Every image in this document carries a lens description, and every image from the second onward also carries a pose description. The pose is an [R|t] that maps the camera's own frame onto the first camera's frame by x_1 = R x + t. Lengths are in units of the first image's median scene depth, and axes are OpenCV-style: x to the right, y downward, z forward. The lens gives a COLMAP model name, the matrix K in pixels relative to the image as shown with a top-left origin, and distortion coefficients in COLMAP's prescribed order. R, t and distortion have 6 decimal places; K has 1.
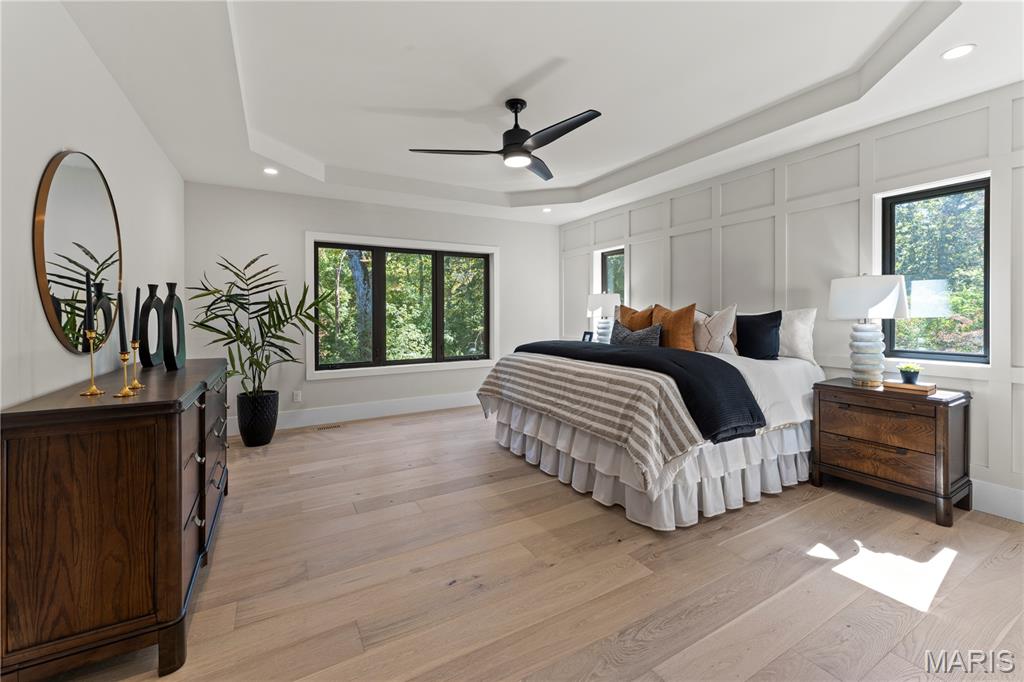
lens RADIAL K [[423.9, 0, 512.6], [0, 423.9, 312.5], [0, 0, 1]] dist [0.017695, 0.000097]
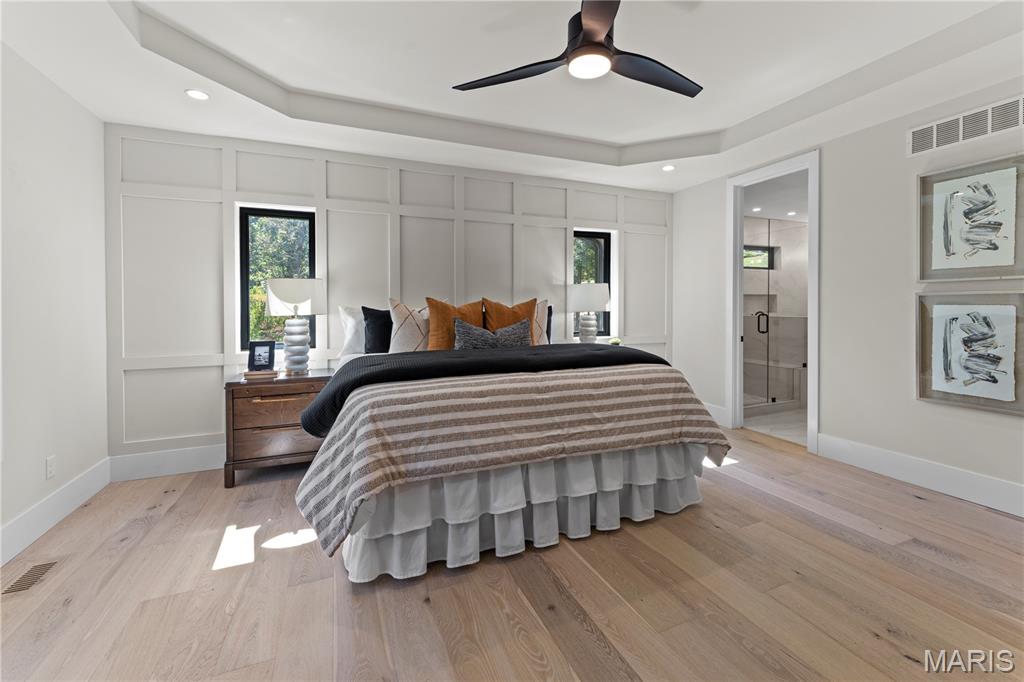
lens RADIAL K [[415.0, 0, 508.8], [0, 415.0, 321.0], [0, 0, 1]] dist [-0.009457, 0.000120]
pose [[0.131241, -0.026301, 0.991001, -0.598461], [0.005064, 0.999653, 0.025860, 0.007570], [-0.991338, 0.001624, 0.131329, 1.034407]]
